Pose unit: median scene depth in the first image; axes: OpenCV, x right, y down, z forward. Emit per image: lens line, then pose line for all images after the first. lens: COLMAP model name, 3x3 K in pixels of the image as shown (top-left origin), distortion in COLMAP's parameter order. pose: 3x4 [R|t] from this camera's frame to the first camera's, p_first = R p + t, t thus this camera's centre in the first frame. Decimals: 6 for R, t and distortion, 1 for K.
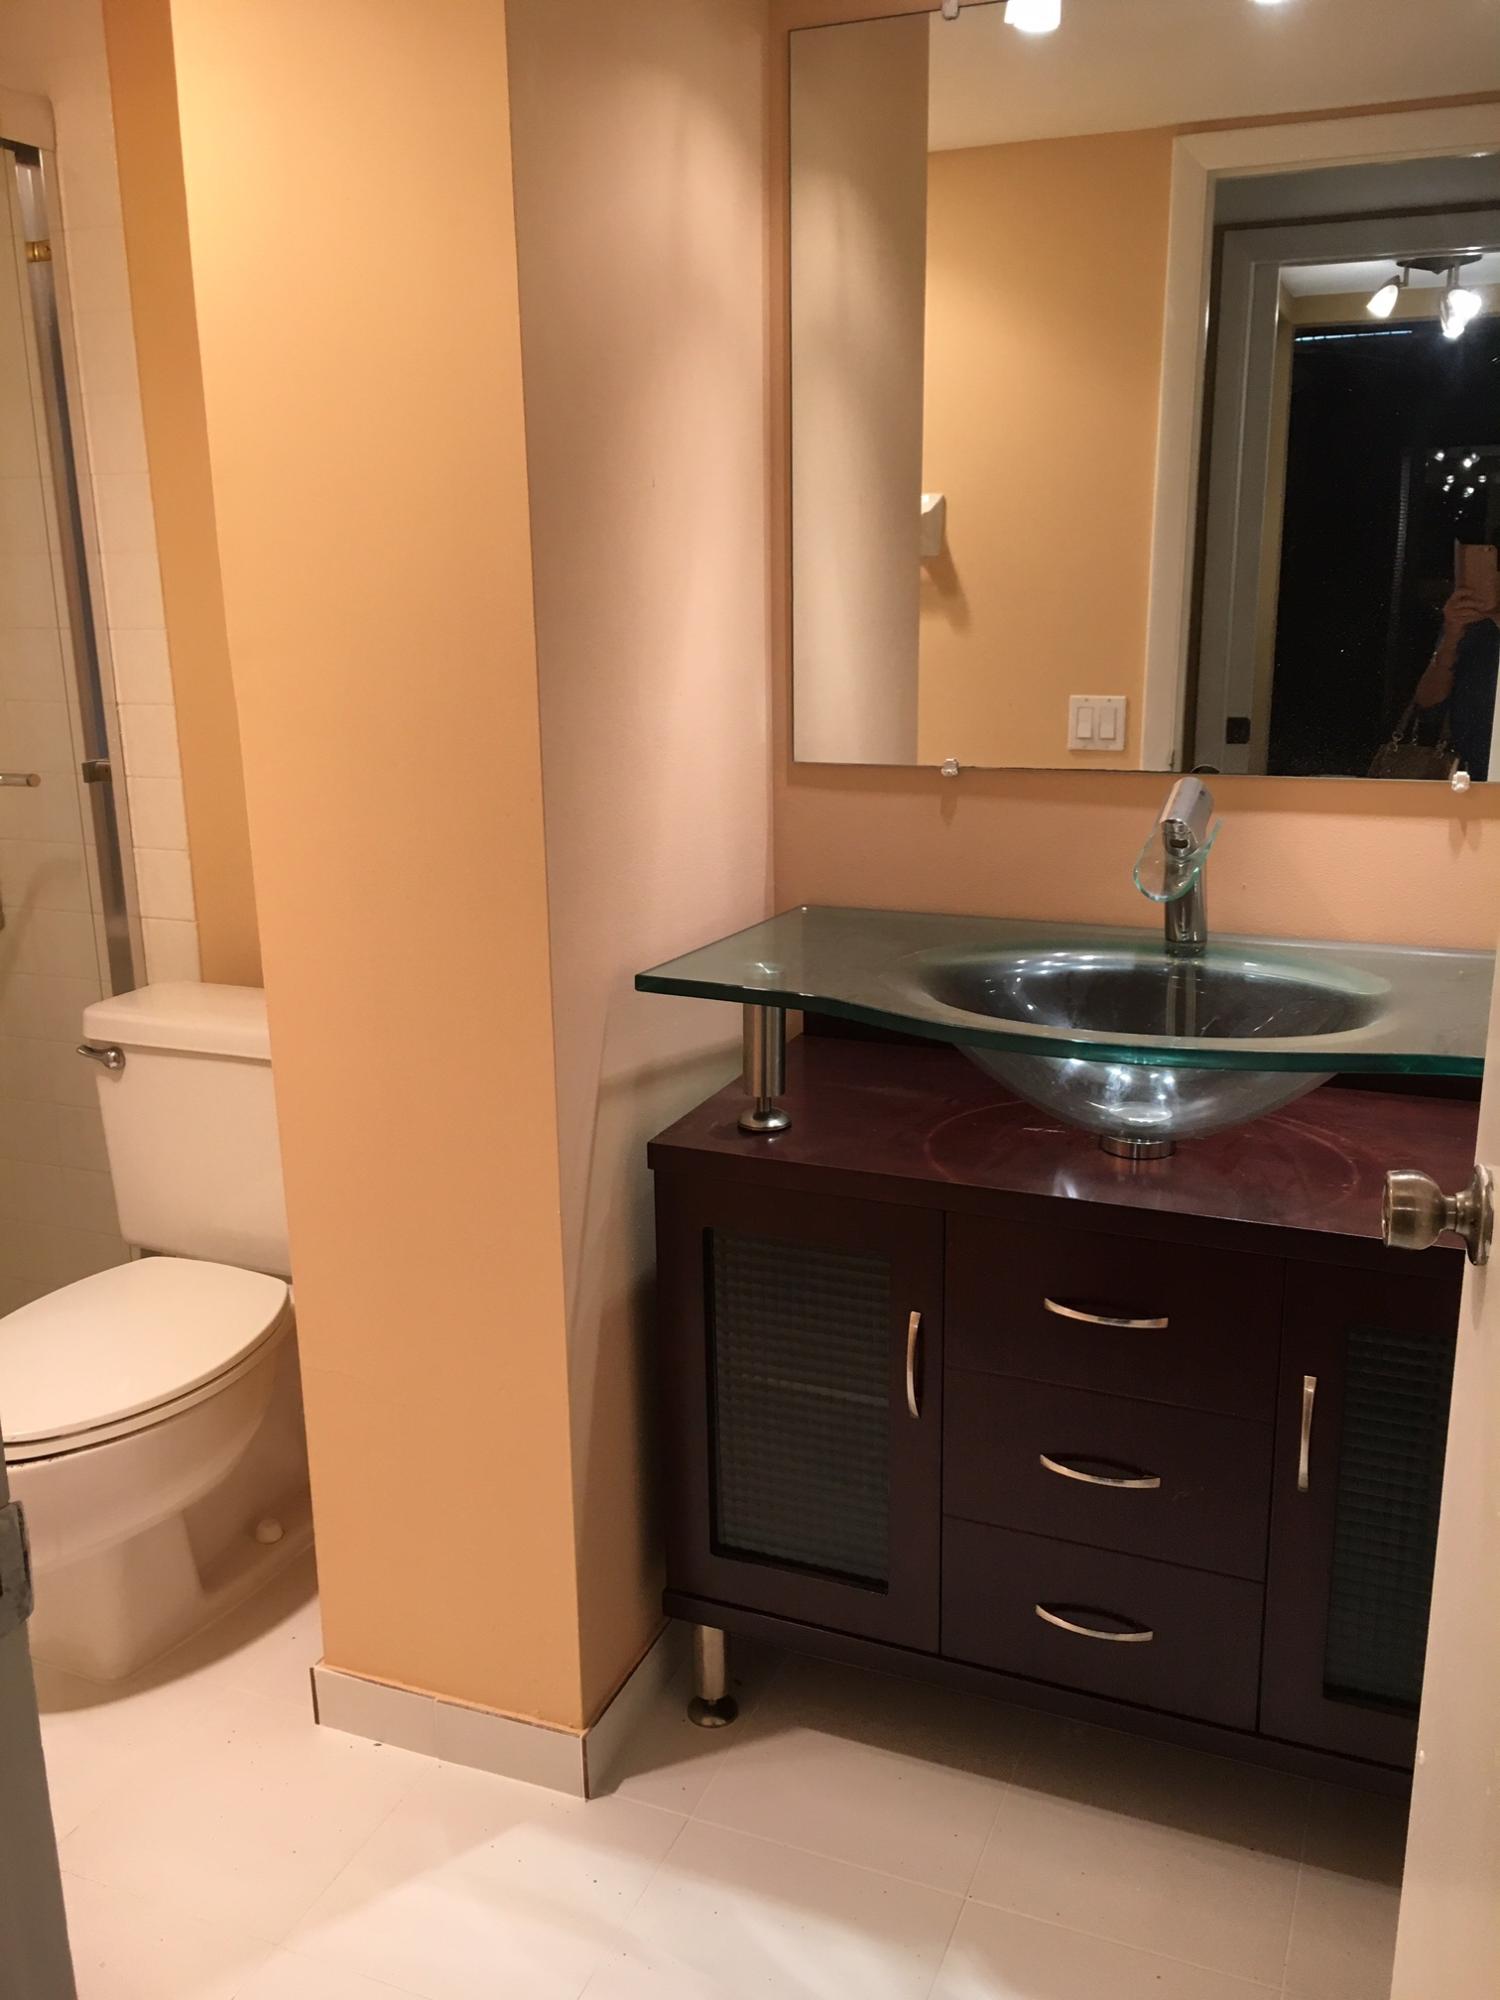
lens RADIAL K [[1707.5, 0, 750.0], [0, 1707.5, 1000.0], [0, 0, 1]] dist [0.042420, -0.008349]
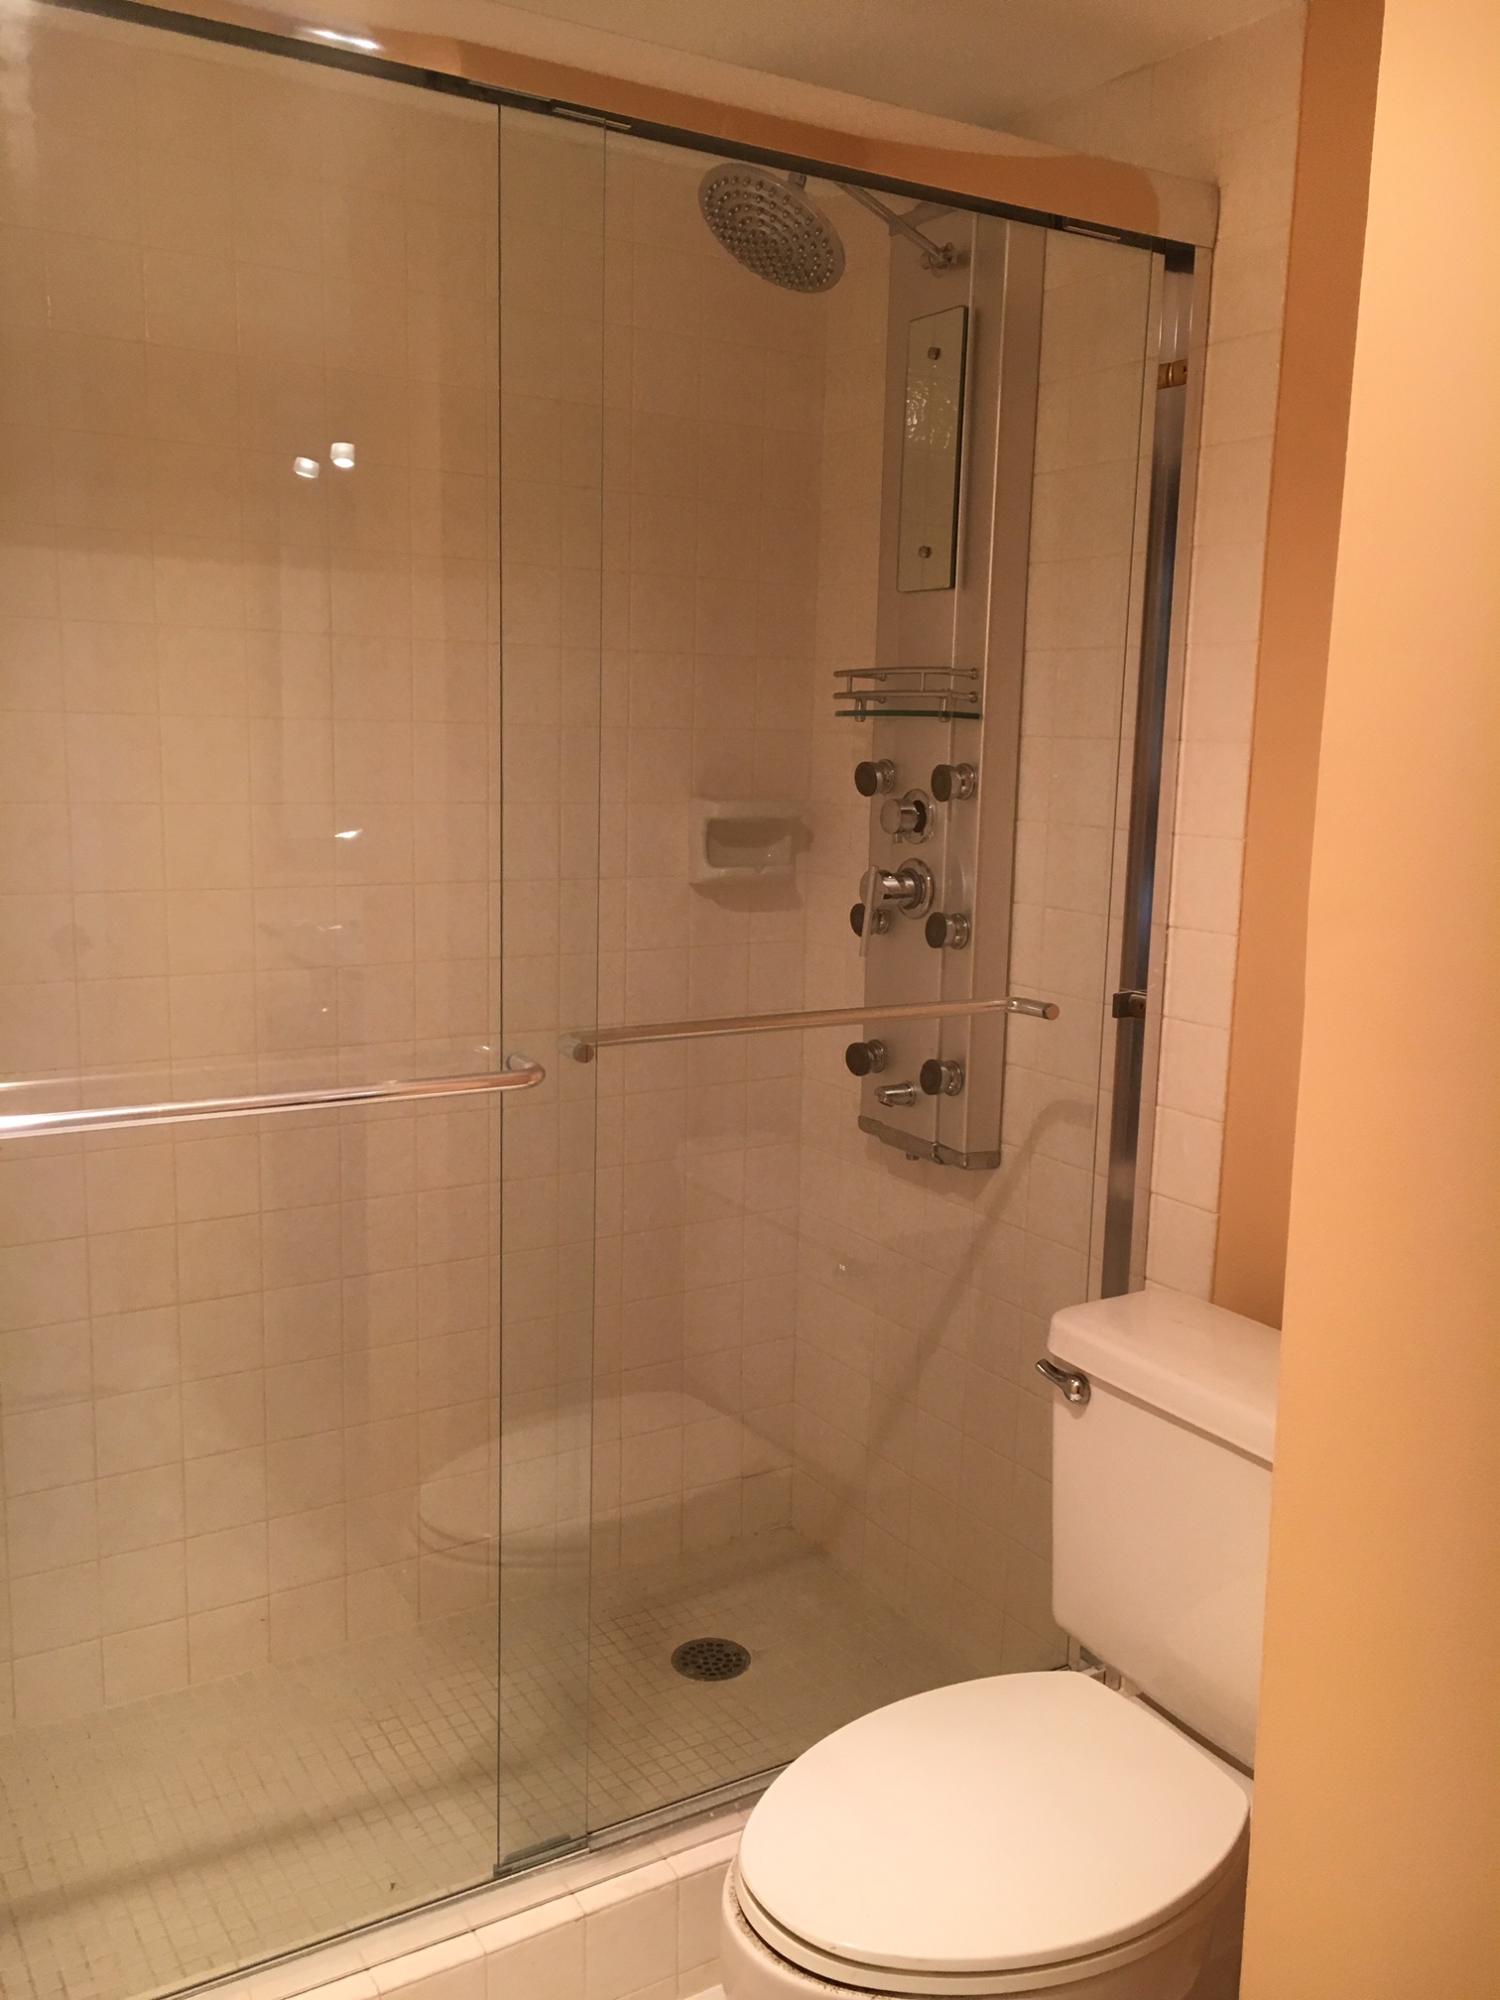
lens RADIAL K [[1697.6, 0, 750.0], [0, 1697.6, 1000.0], [0, 0, 1]] dist [-0.002743, -0.008402]
pose [[0.814794, 0.129806, -0.565032, -0.084015], [-0.184735, 0.981941, -0.040811, -0.074936], [0.549530, 0.137634, 0.824059, 0.269974]]
